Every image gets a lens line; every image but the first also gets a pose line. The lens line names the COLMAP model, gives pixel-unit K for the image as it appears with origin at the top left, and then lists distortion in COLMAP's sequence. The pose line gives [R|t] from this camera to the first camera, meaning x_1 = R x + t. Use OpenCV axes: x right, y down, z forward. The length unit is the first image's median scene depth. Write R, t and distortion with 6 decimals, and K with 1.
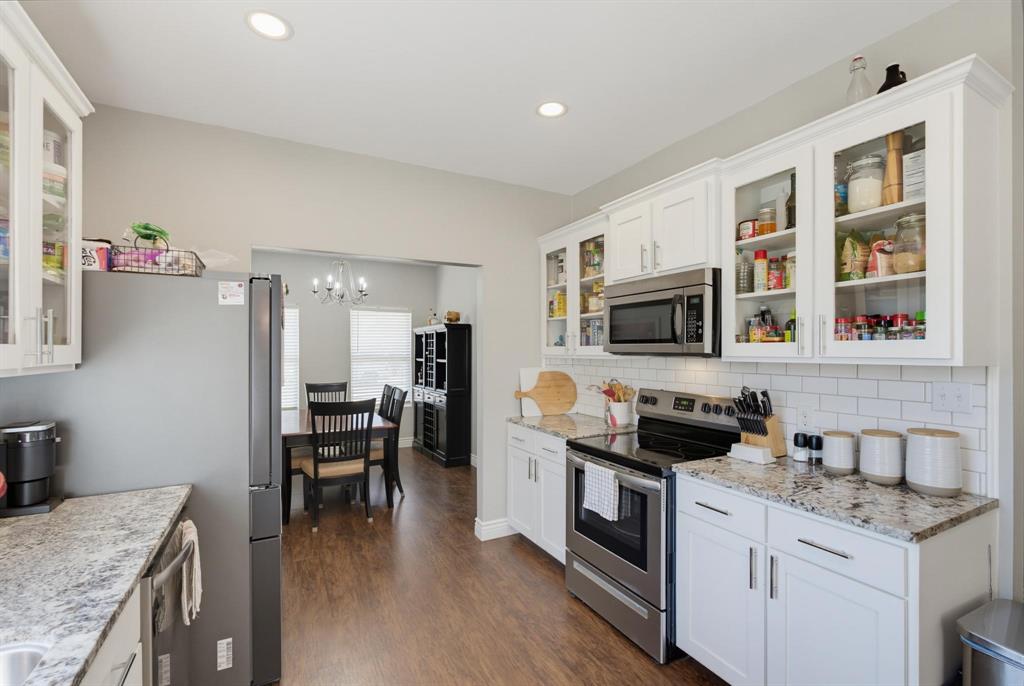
lens RADIAL K [[455.7, 0, 512.0], [0, 455.7, 343.0], [0, 0, 1]] dist [-0.001489, -0.000380]
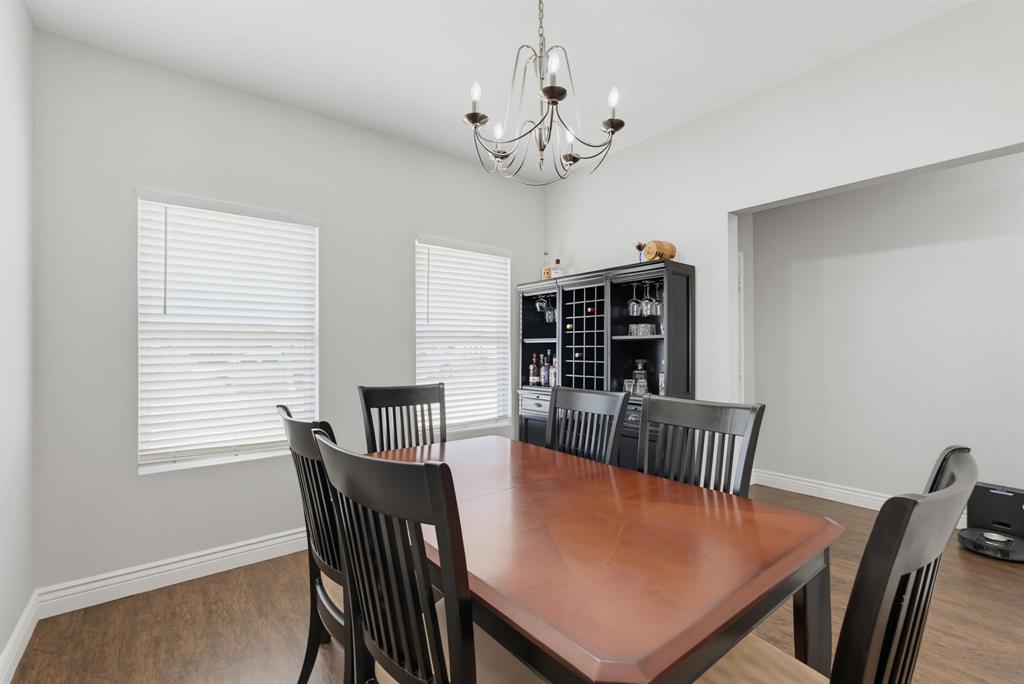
lens RADIAL K [[455.7, 0, 512.0], [0, 455.7, 342.0], [0, 0, 1]] dist [-0.001489, -0.000380]
pose [[0.984801, 0.006180, 0.173574, -0.335909], [-0.005946, 0.999981, -0.001870, 0.040617], [-0.173583, 0.000809, 0.984819, 0.477558]]
